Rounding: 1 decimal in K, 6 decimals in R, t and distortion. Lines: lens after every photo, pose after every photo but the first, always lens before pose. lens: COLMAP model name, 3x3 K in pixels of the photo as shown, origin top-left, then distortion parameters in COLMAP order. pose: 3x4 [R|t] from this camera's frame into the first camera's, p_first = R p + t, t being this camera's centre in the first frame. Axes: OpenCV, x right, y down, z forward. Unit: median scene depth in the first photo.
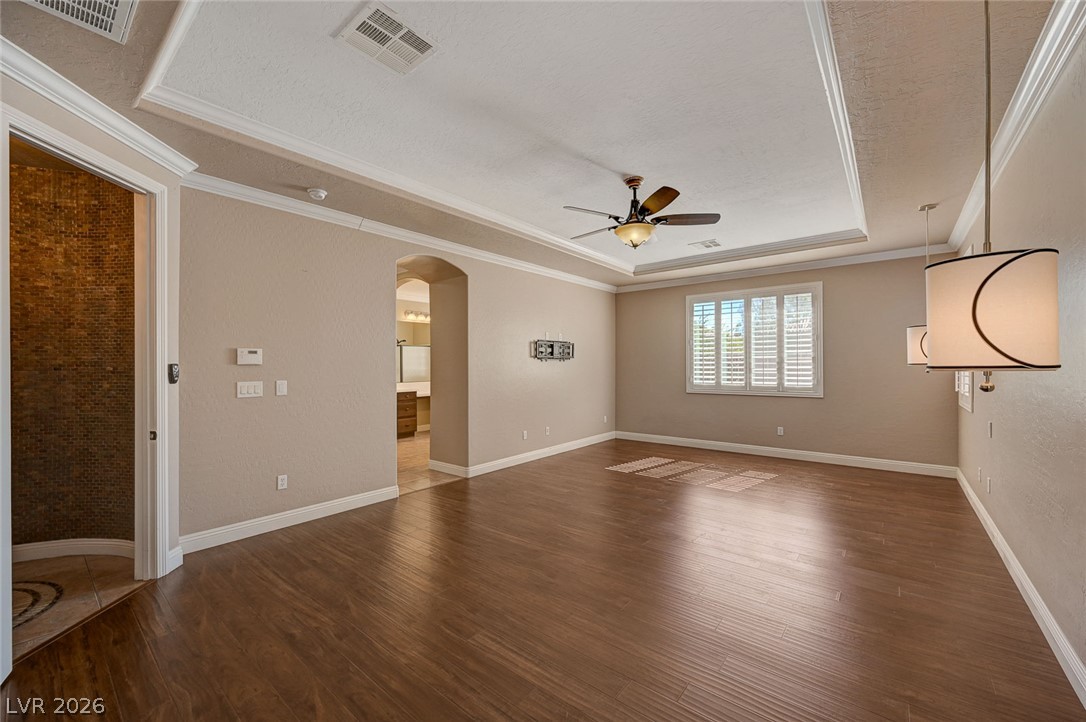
lens RADIAL K [[432.7, 0, 542.9], [0, 432.7, 364.1], [0, 0, 1]] dist [-0.002043, 0.000043]
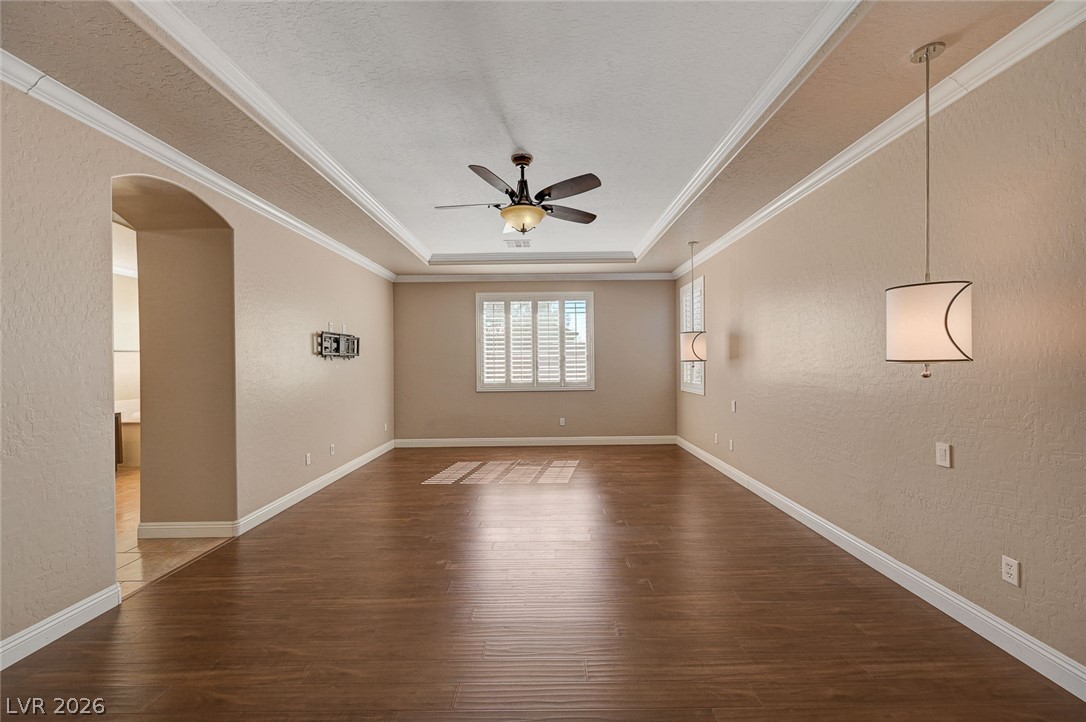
lens RADIAL K [[432.7, 0, 547.1], [0, 432.7, 365.0], [0, 0, 1]] dist [-0.002043, 0.000043]
pose [[0.767119, -0.008827, 0.641444, -0.198530], [0.006712, 0.999961, 0.005734, 0.001090], [-0.641470, -0.000093, 0.767148, 0.164859]]
